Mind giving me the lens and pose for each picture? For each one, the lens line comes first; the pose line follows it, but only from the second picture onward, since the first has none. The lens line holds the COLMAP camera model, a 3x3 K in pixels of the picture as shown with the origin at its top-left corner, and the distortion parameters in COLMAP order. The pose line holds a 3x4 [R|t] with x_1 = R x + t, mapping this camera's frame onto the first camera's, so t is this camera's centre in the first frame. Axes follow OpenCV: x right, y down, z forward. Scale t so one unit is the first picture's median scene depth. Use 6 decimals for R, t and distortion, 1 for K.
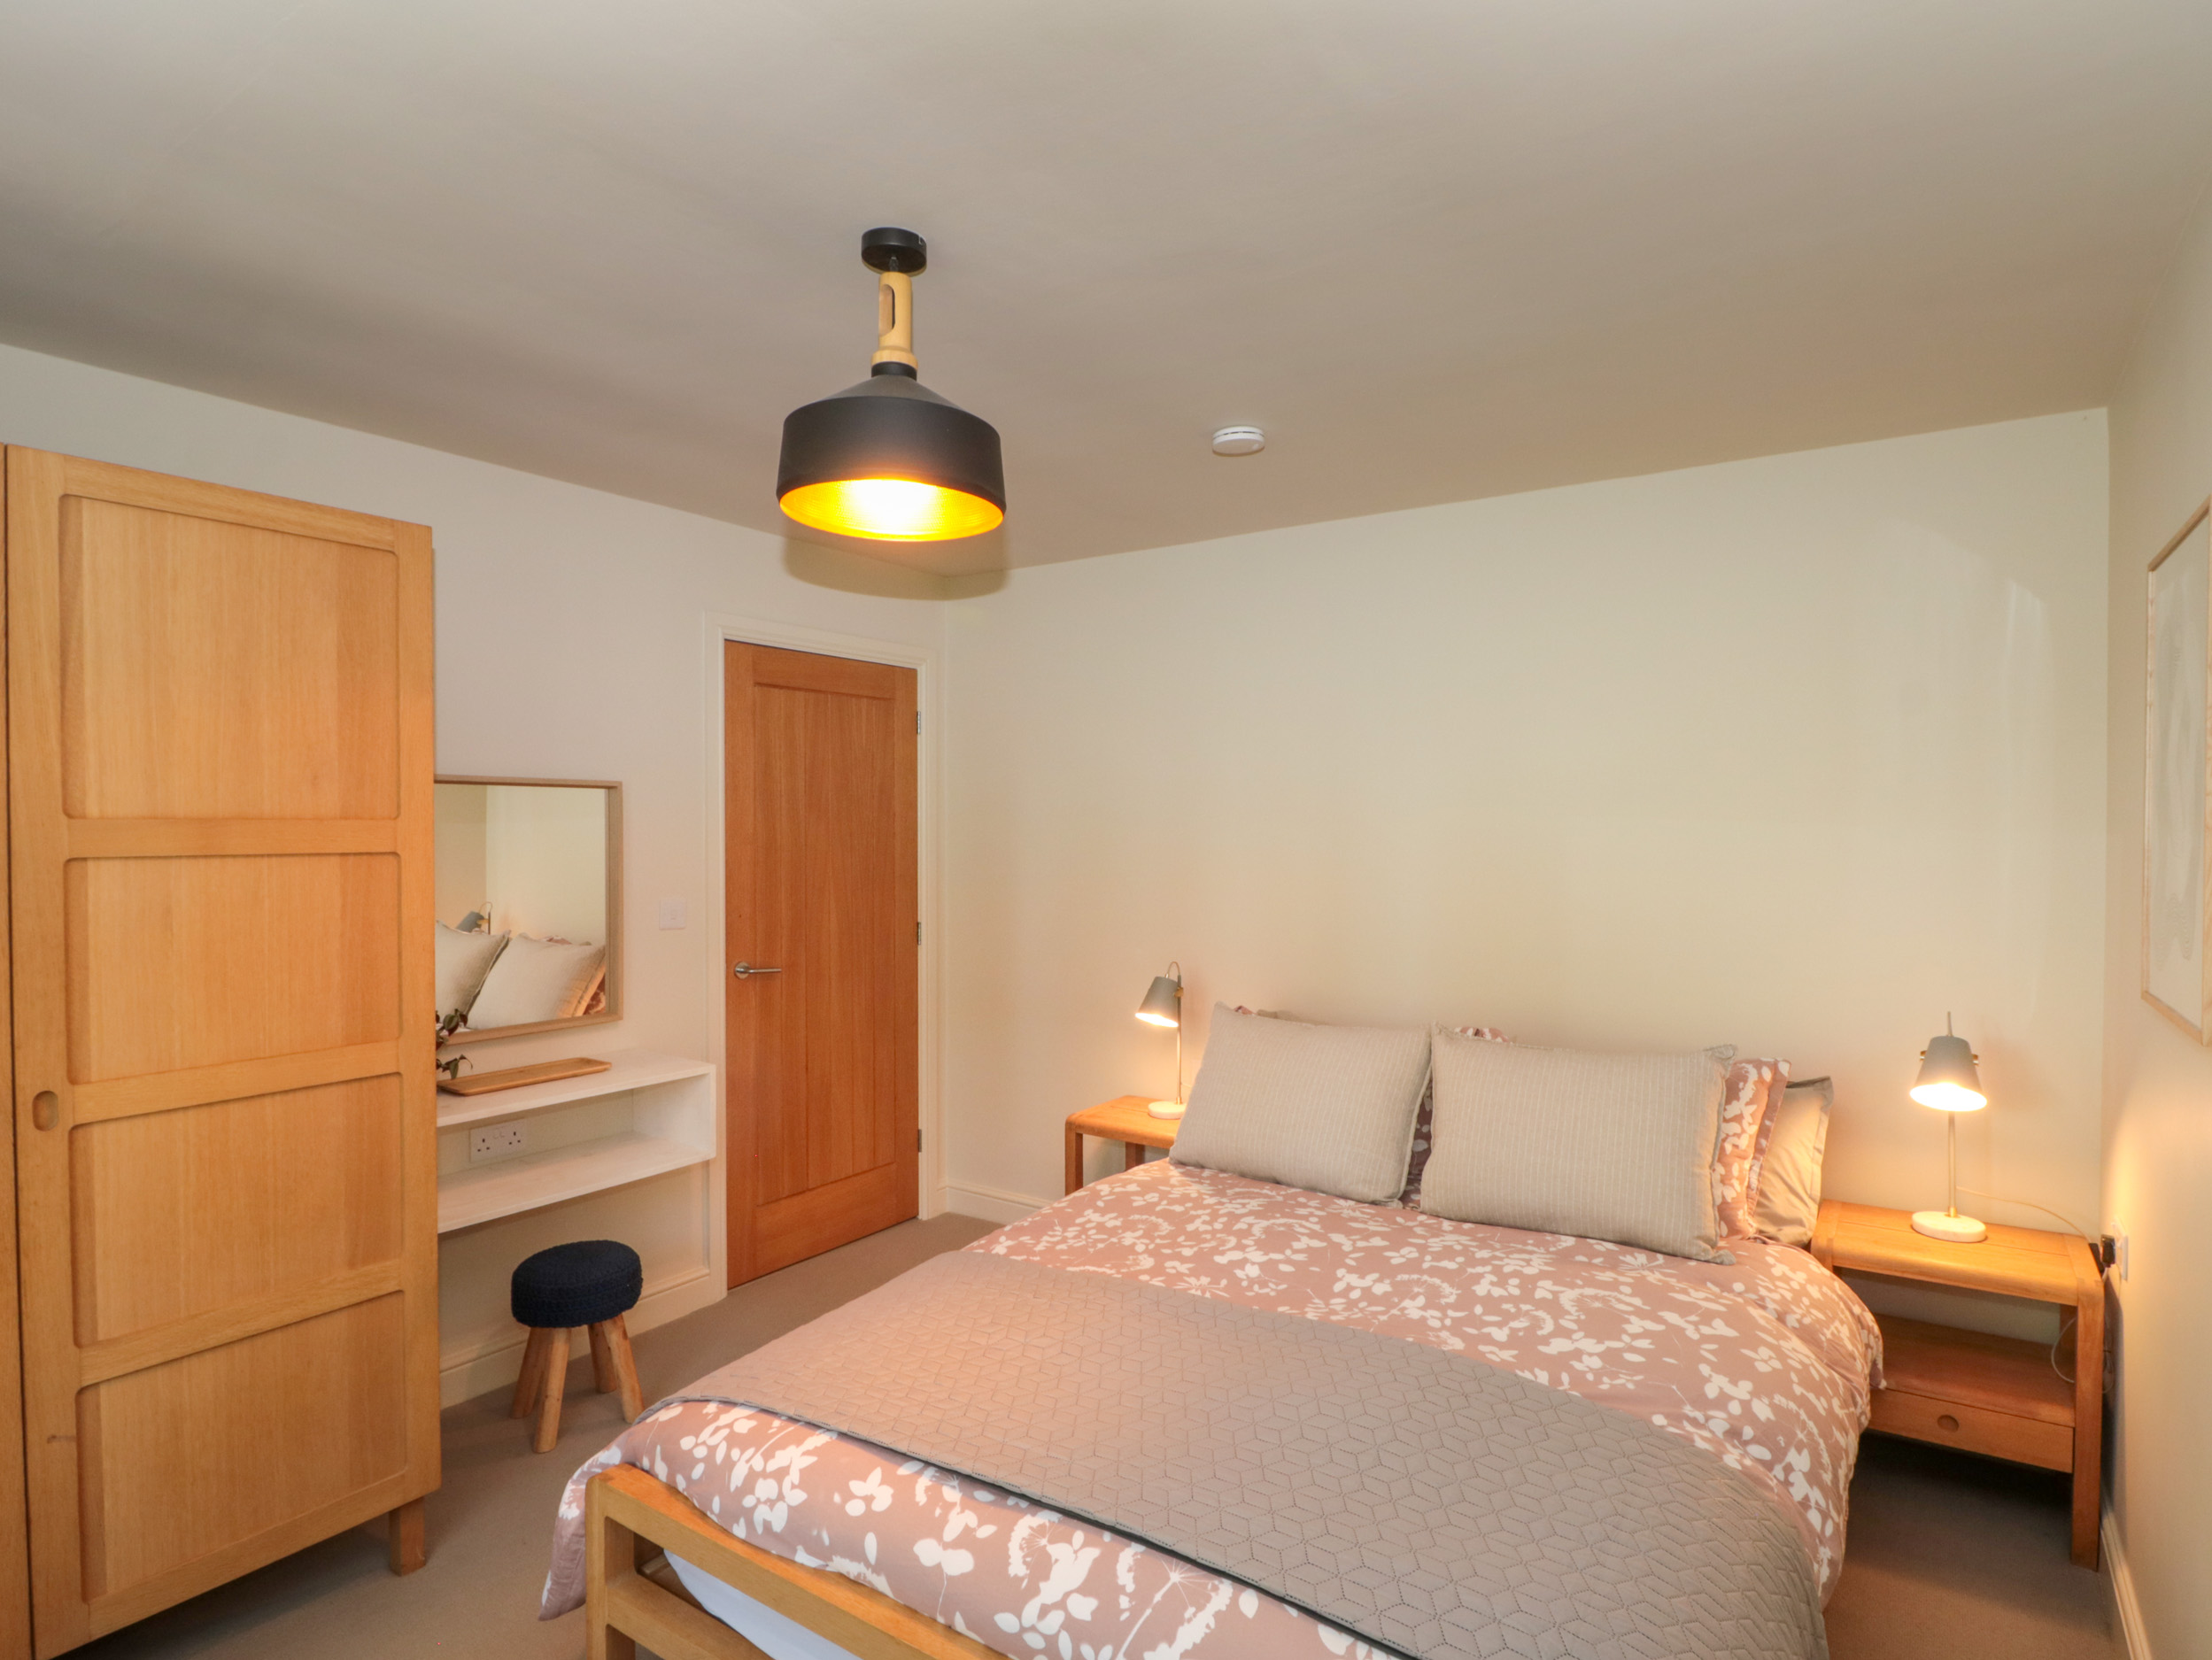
lens RADIAL K [[1202.8, 0, 1144.1], [0, 1202.8, 850.8], [0, 0, 1]] dist [0.001319, -0.016728]
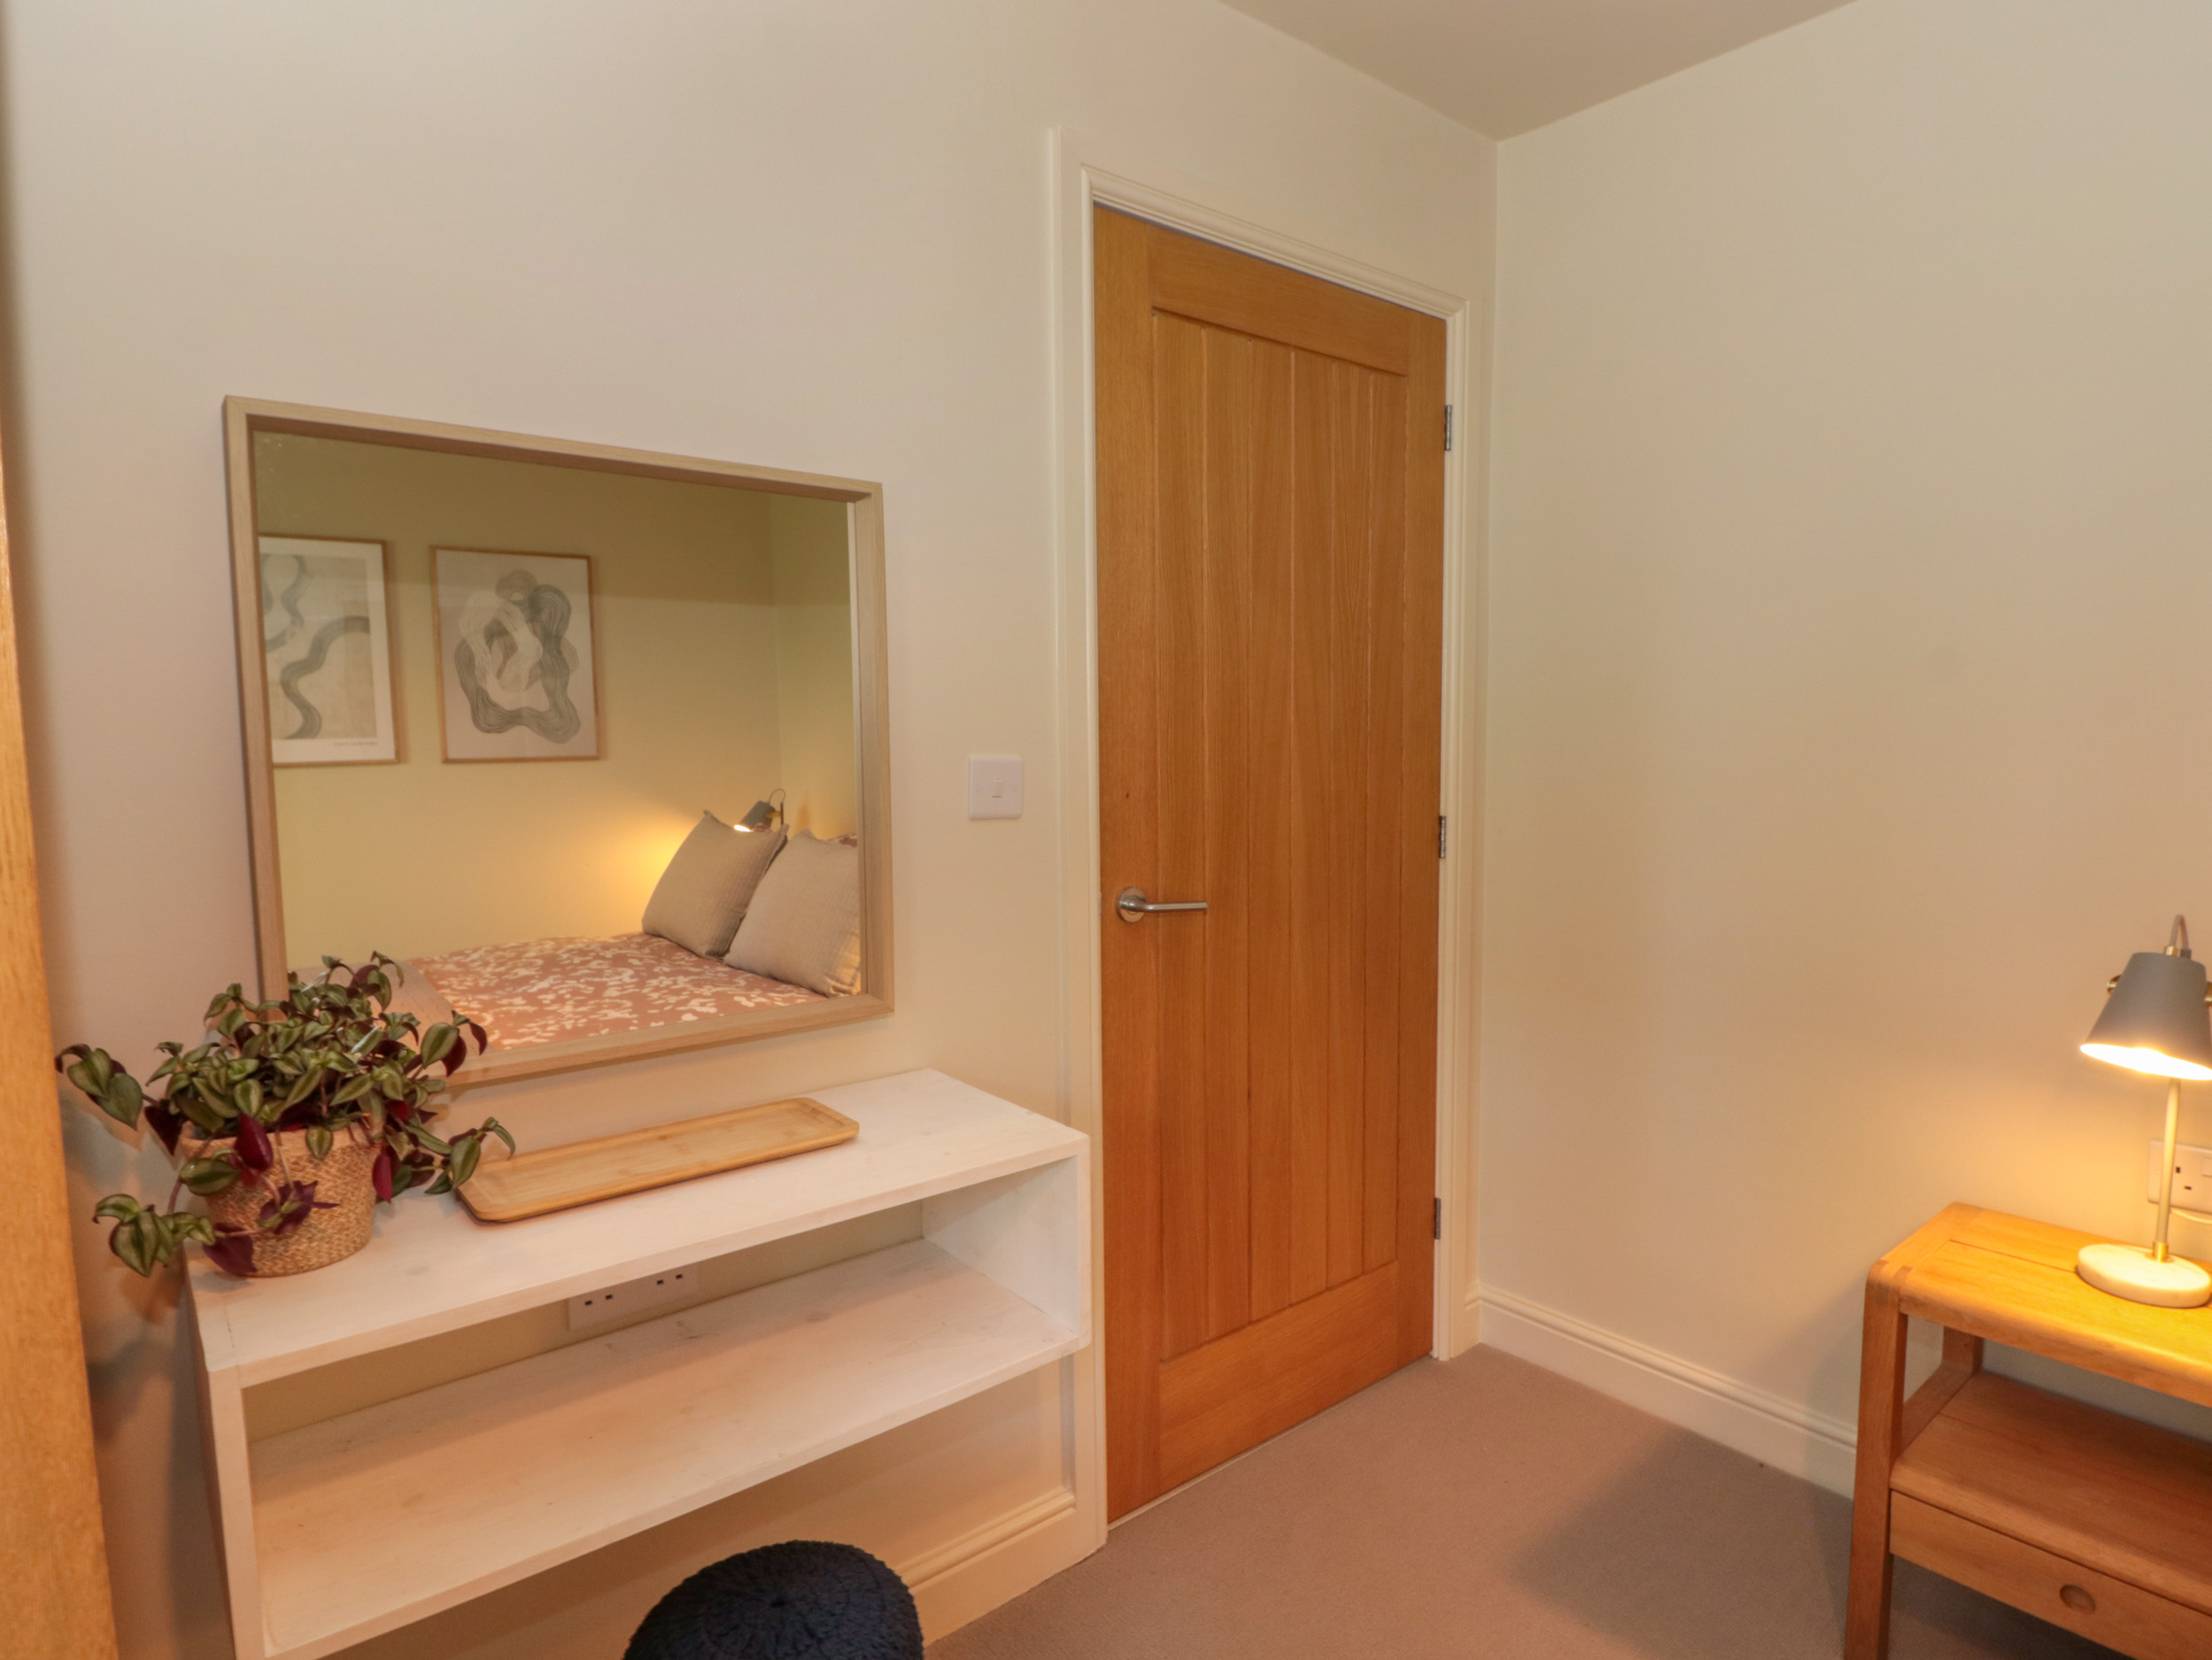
lens RADIAL K [[1202.8, 0, 1144.1], [0, 1202.8, 850.8], [0, 0, 1]] dist [0.001319, -0.016728]
pose [[0.961060, 0.016210, -0.275863, -0.186667], [0.004336, 0.997271, 0.073706, 0.039404], [0.276305, -0.072032, 0.958367, 0.511670]]
